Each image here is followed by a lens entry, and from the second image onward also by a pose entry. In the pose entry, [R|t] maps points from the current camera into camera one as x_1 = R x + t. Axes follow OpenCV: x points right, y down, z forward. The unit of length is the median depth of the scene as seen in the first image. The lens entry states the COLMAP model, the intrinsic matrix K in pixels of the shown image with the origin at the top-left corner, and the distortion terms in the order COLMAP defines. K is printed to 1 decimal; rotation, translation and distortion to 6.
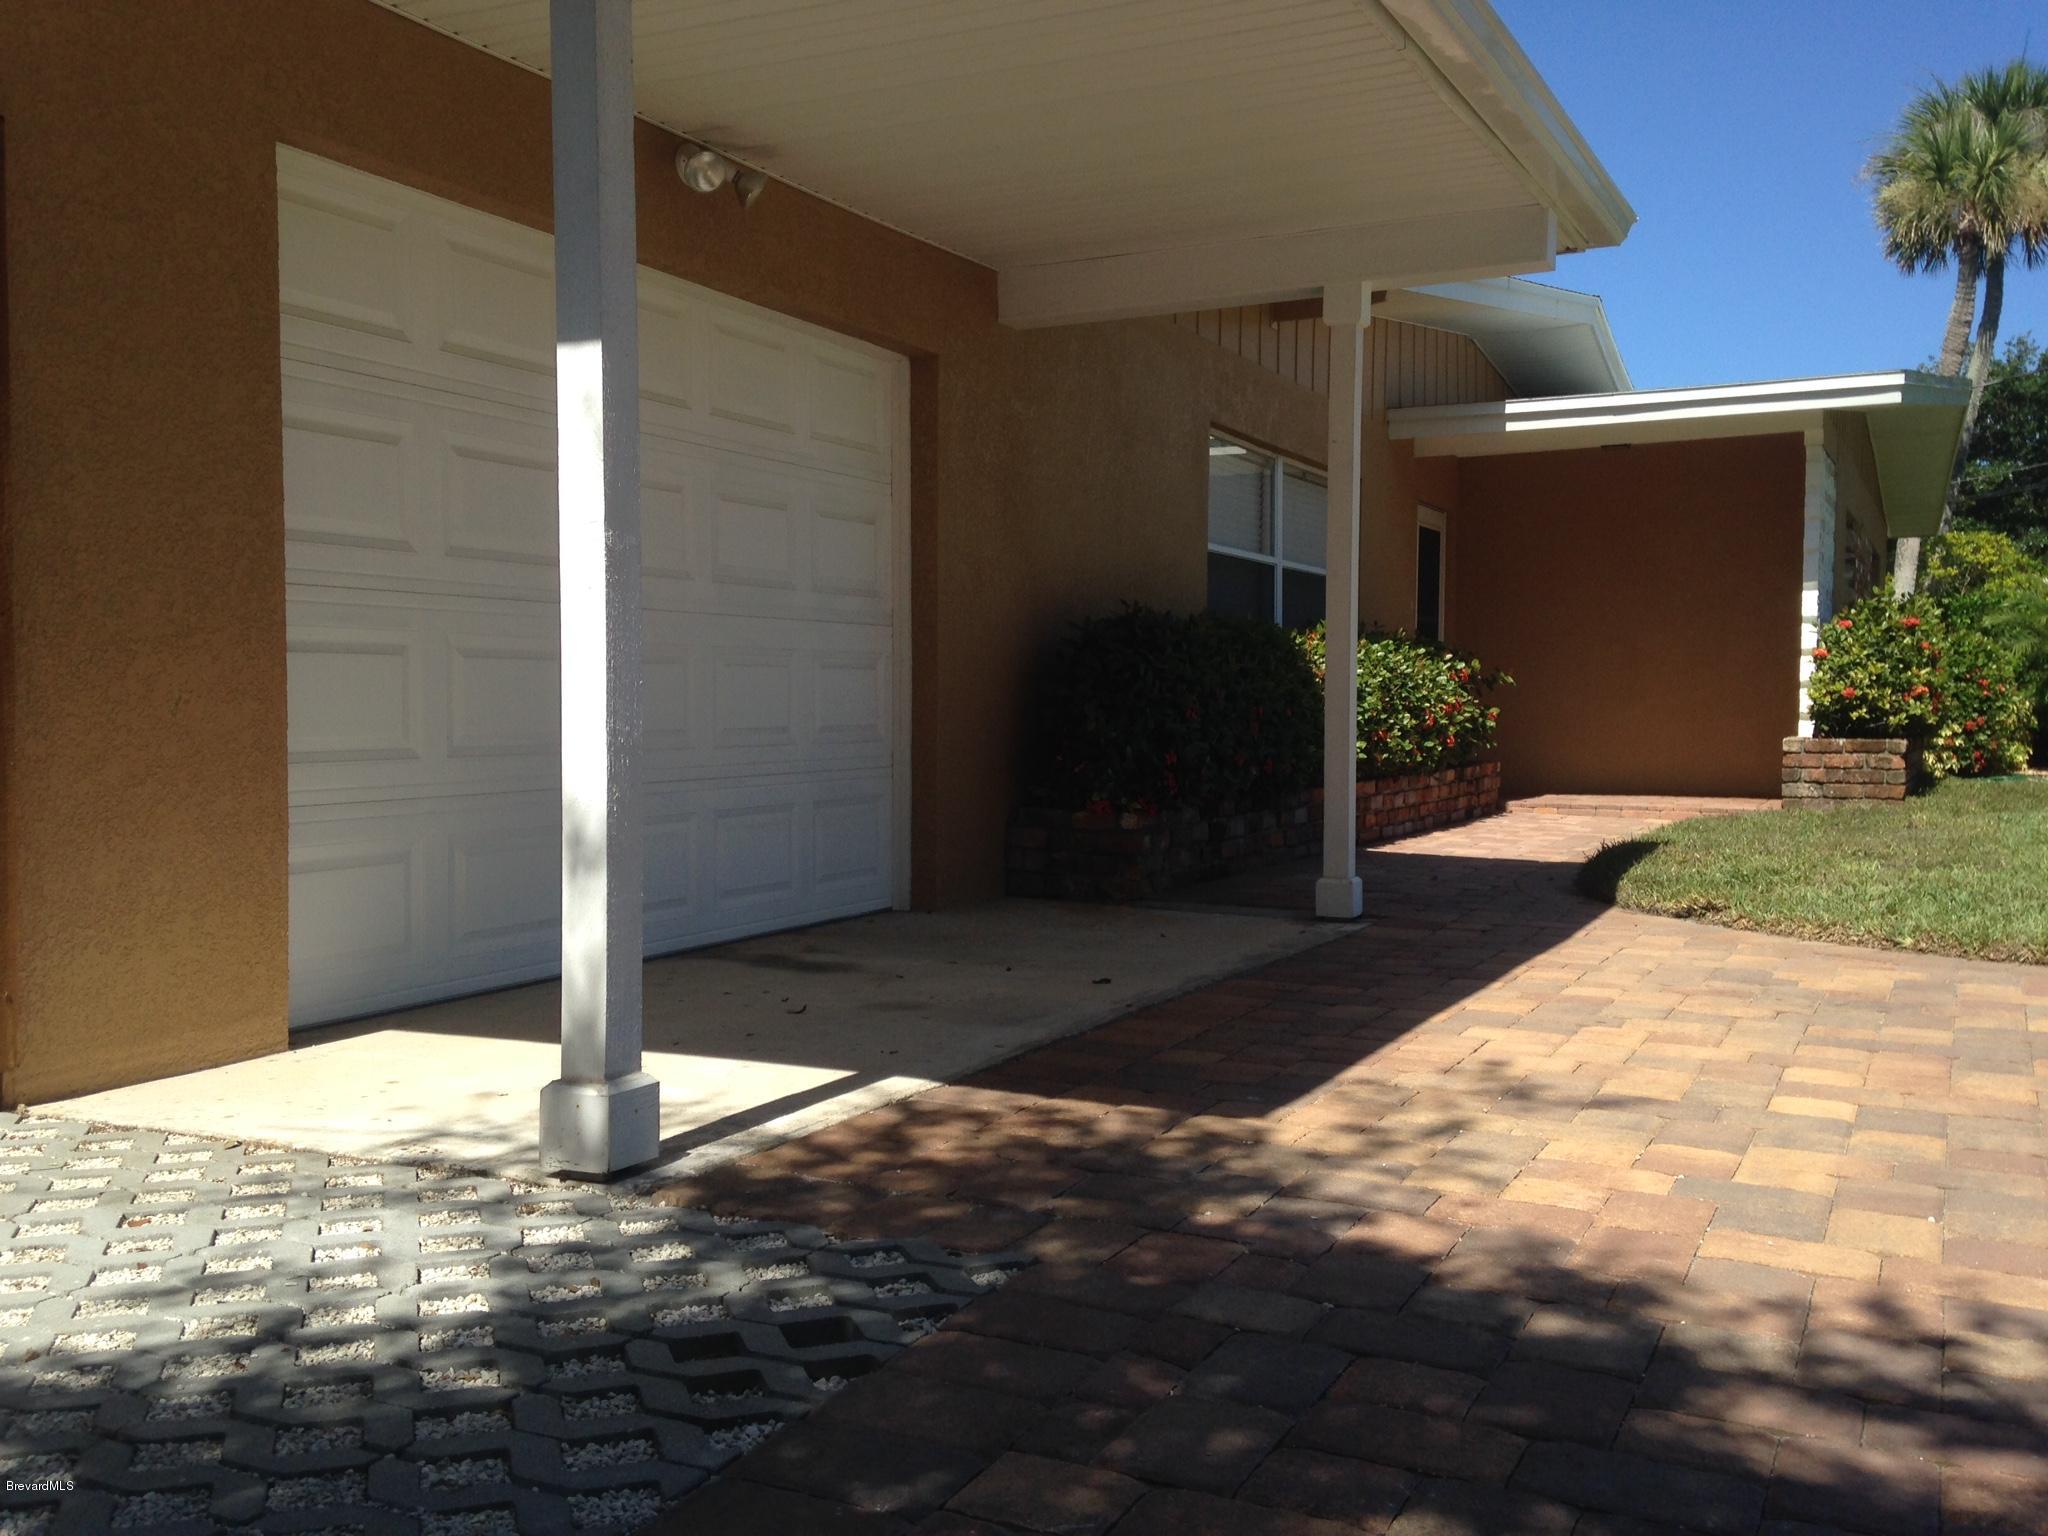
lens RADIAL K [[1816.4, 0, 1017.4], [0, 1816.4, 766.7], [0, 0, 1]] dist [0.167696, -0.193350]
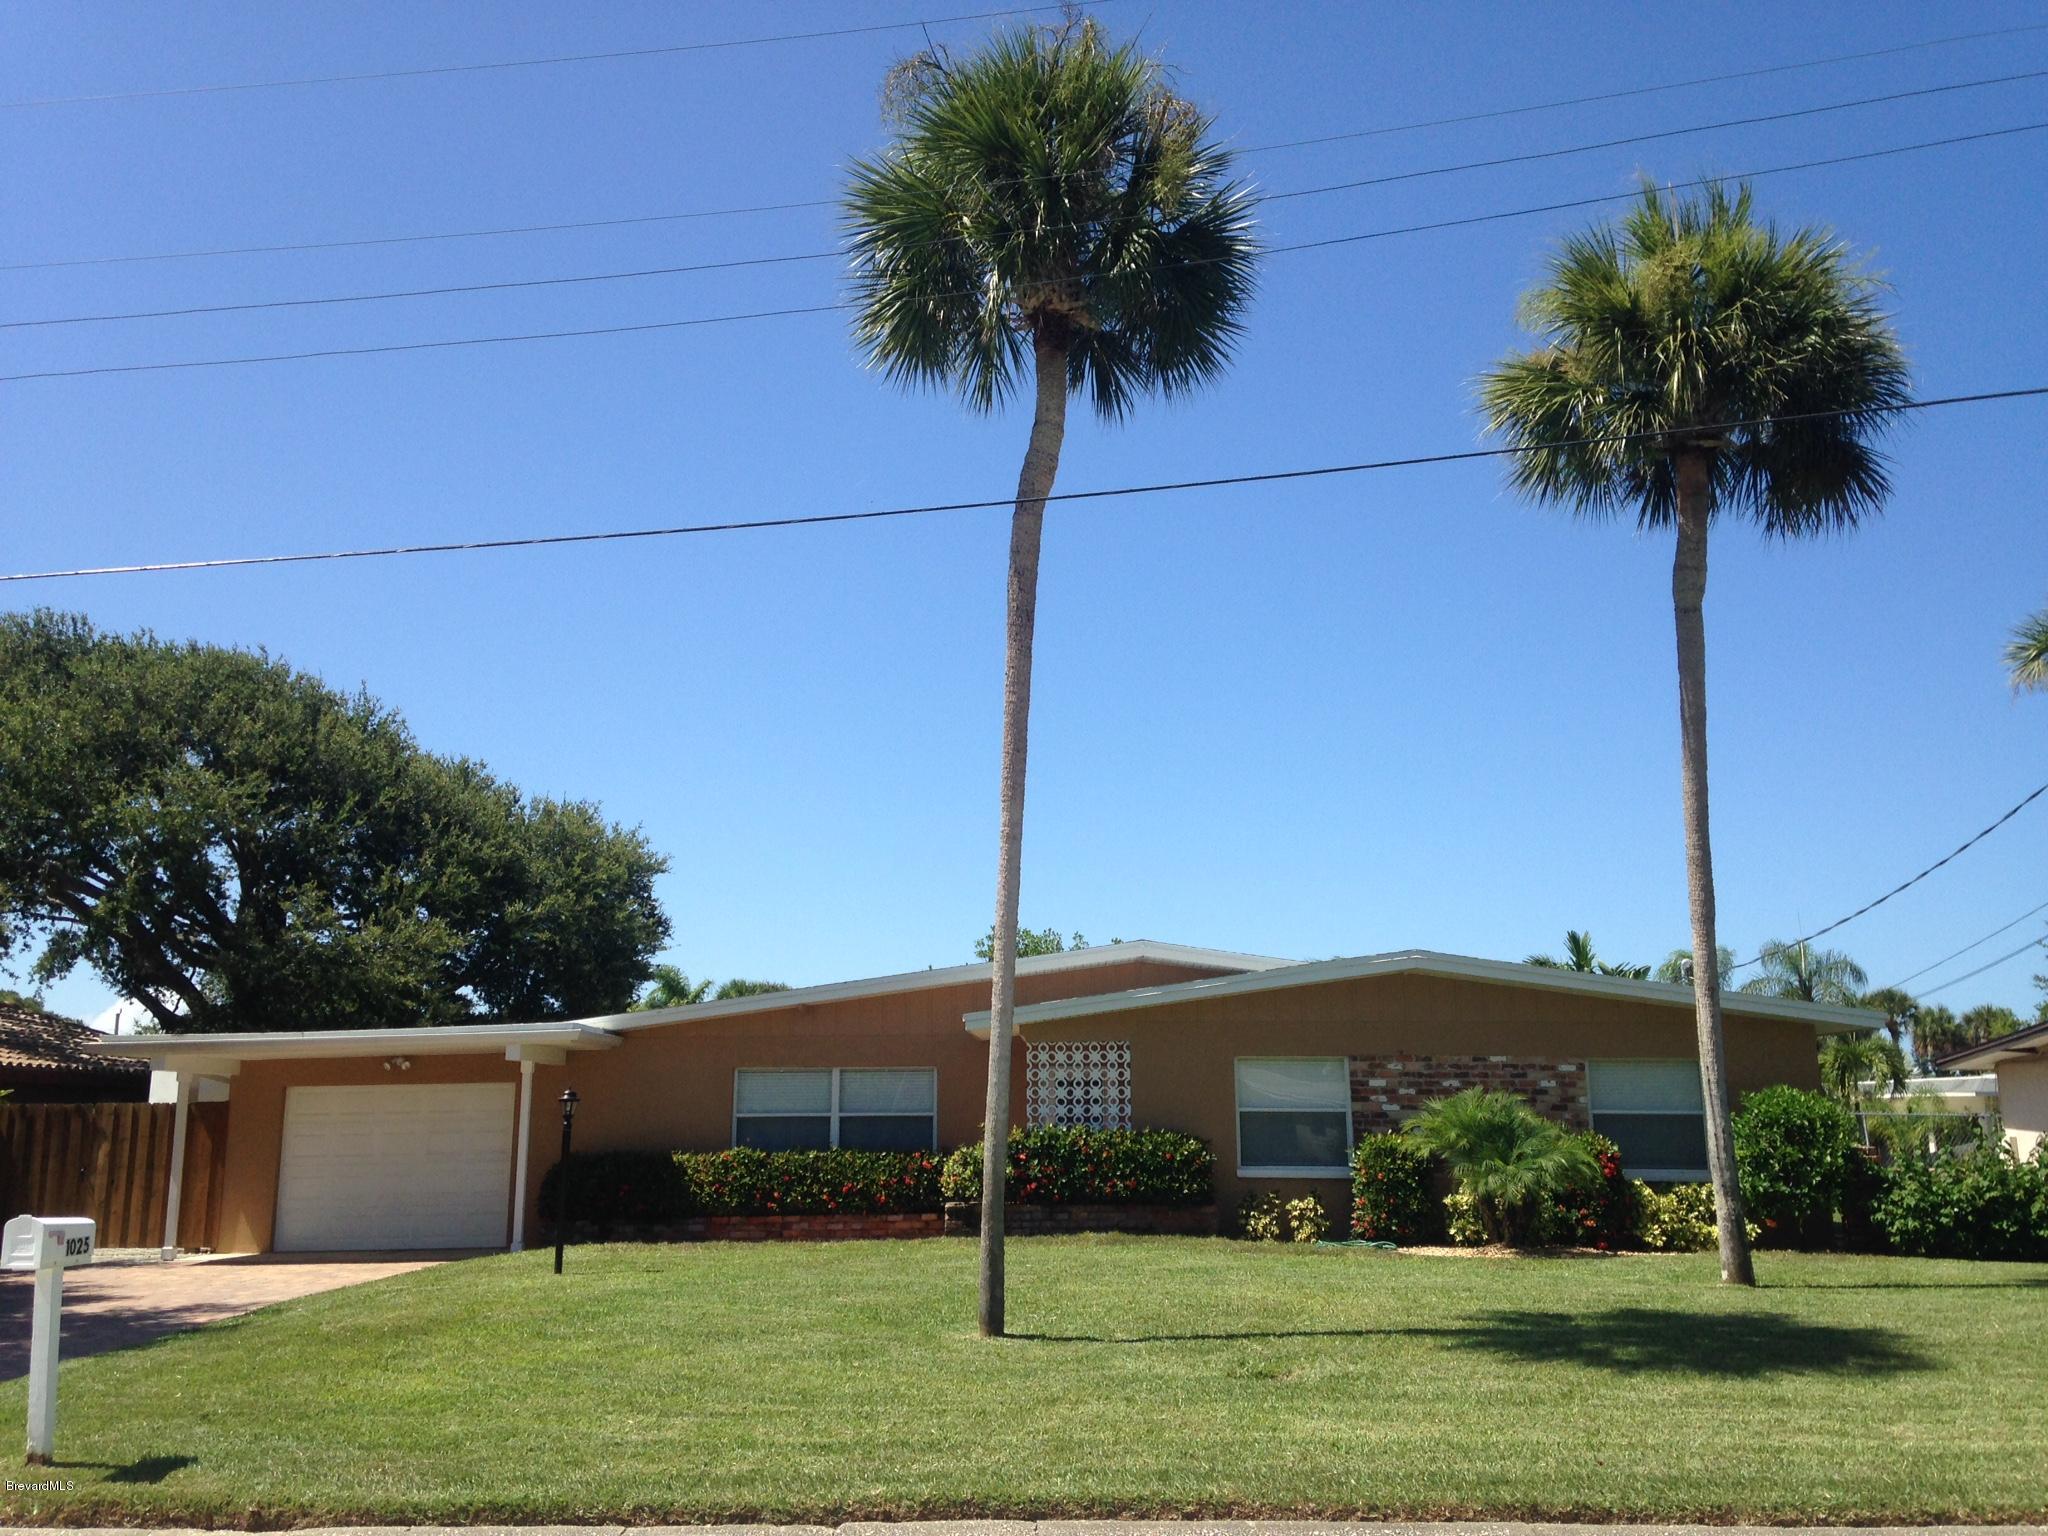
lens RADIAL K [[1816.4, 0, 1017.4], [0, 1816.4, 766.7], [0, 0, 1]] dist [0.167696, -0.193350]
pose [[0.436068, -0.179642, -0.881801, 2.432331], [-0.025792, 0.976976, -0.211785, -0.061624], [0.899544, 0.115096, 0.421395, 0.208394]]
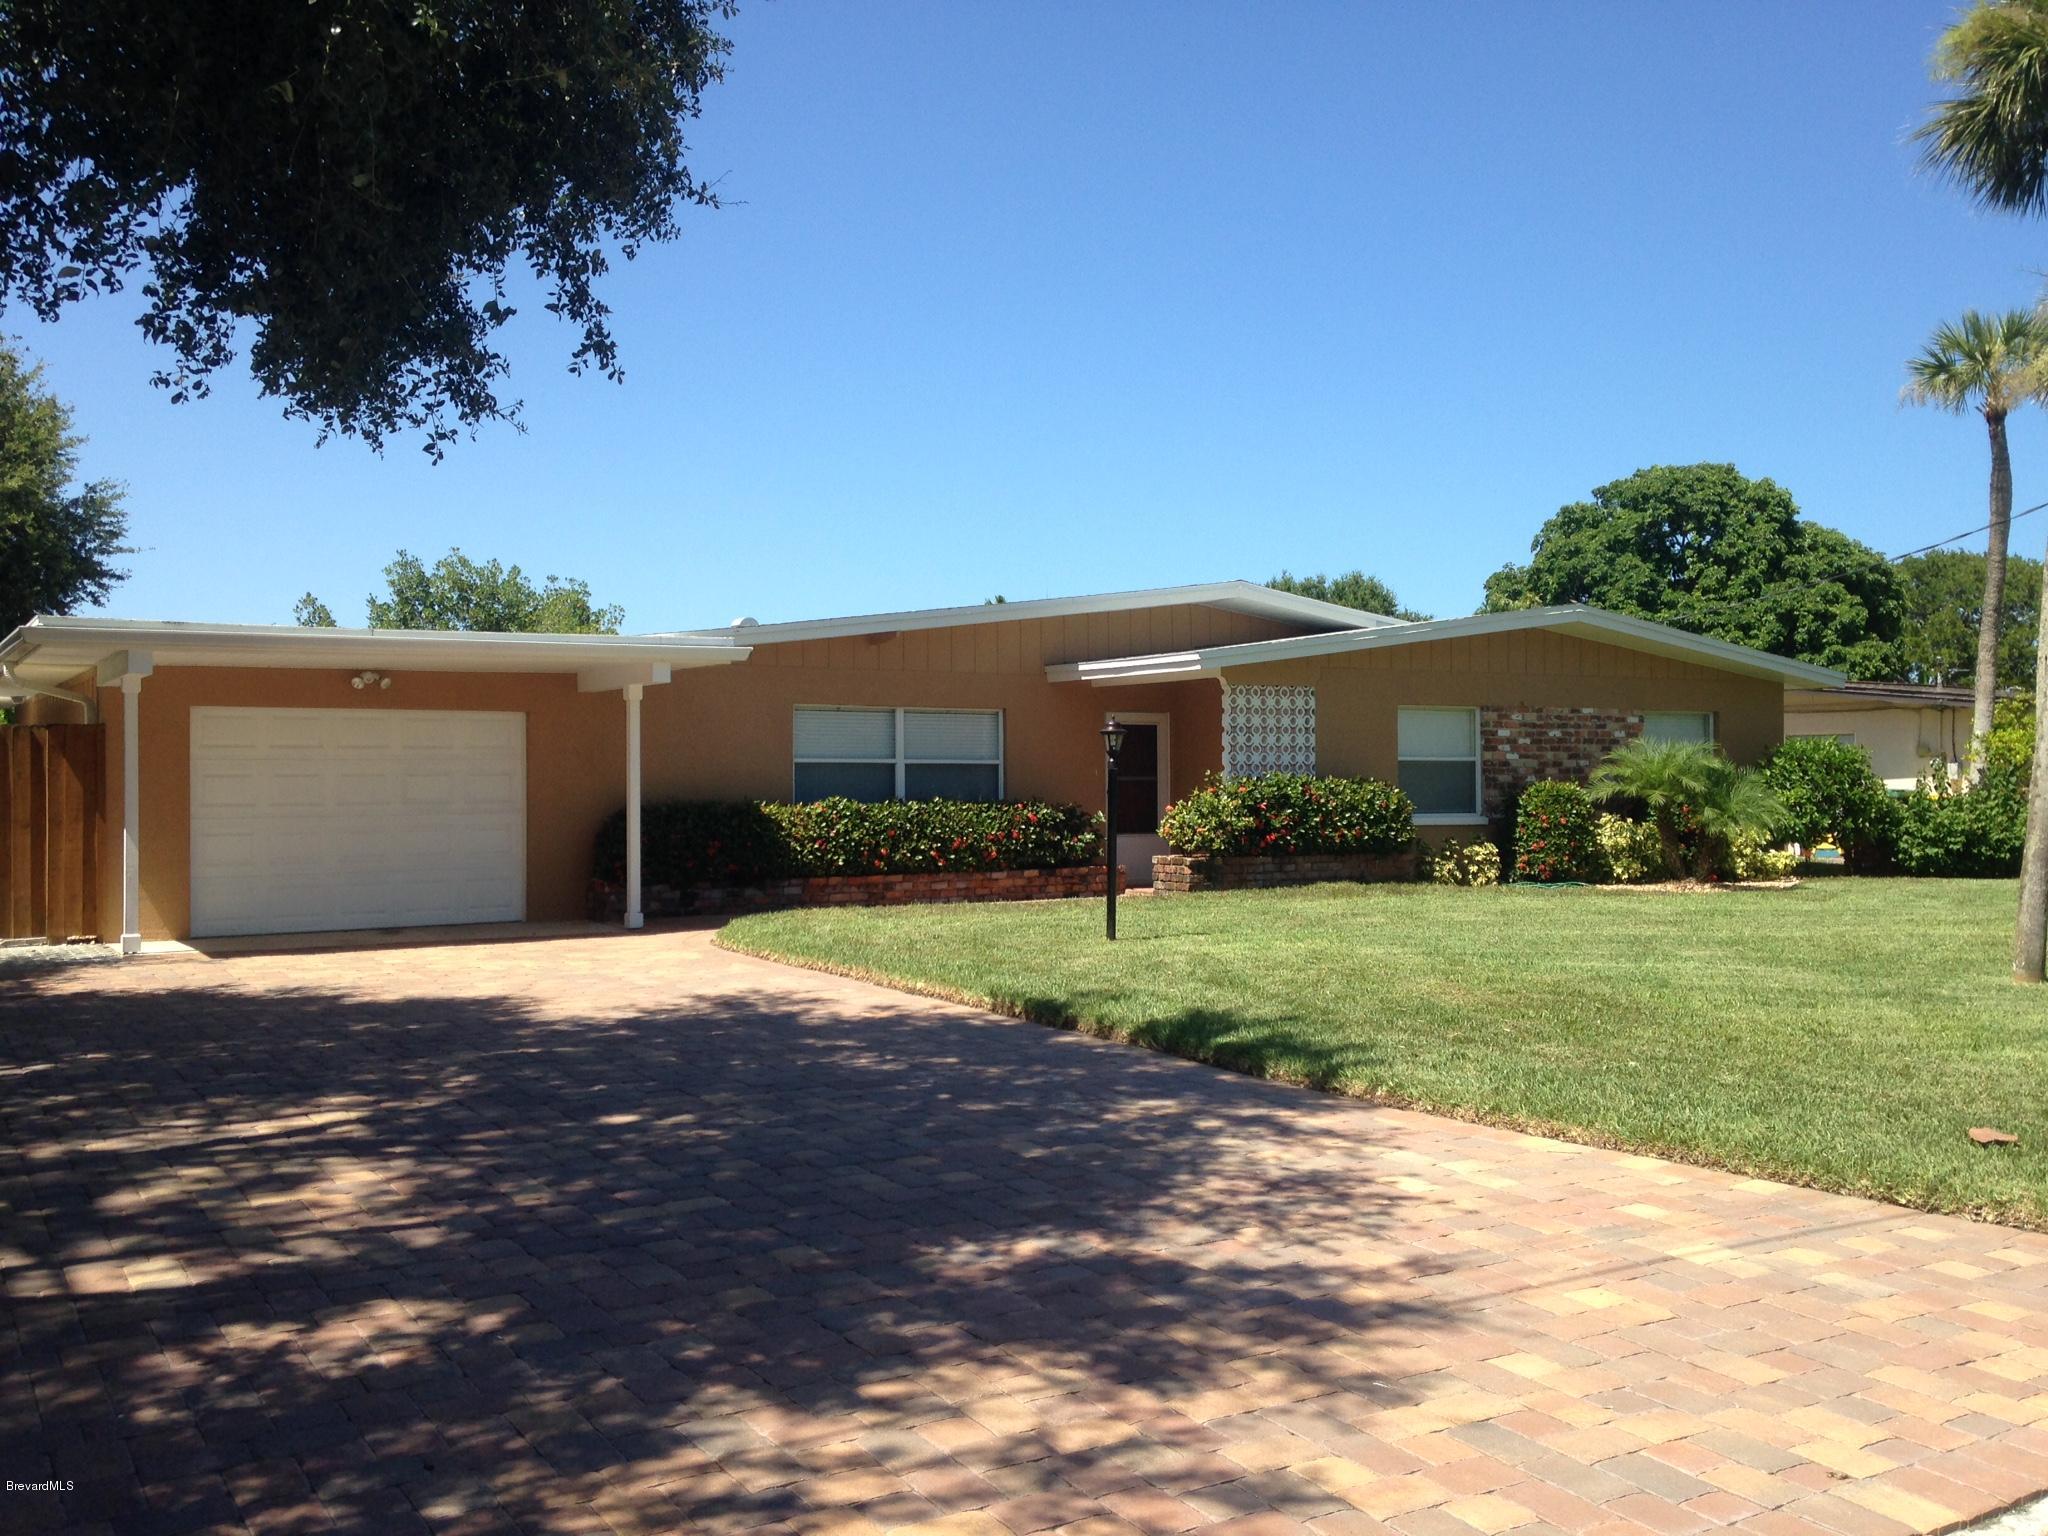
lens RADIAL K [[1761.6, 0, 1016.4], [0, 1761.6, 776.7], [0, 0, 1]] dist [0.158429, -0.163055]
pose [[0.846370, -0.009412, -0.532512, 1.306270], [-0.012089, 0.999247, -0.036876, -0.029542], [0.532458, 0.037648, 0.845619, -0.544450]]
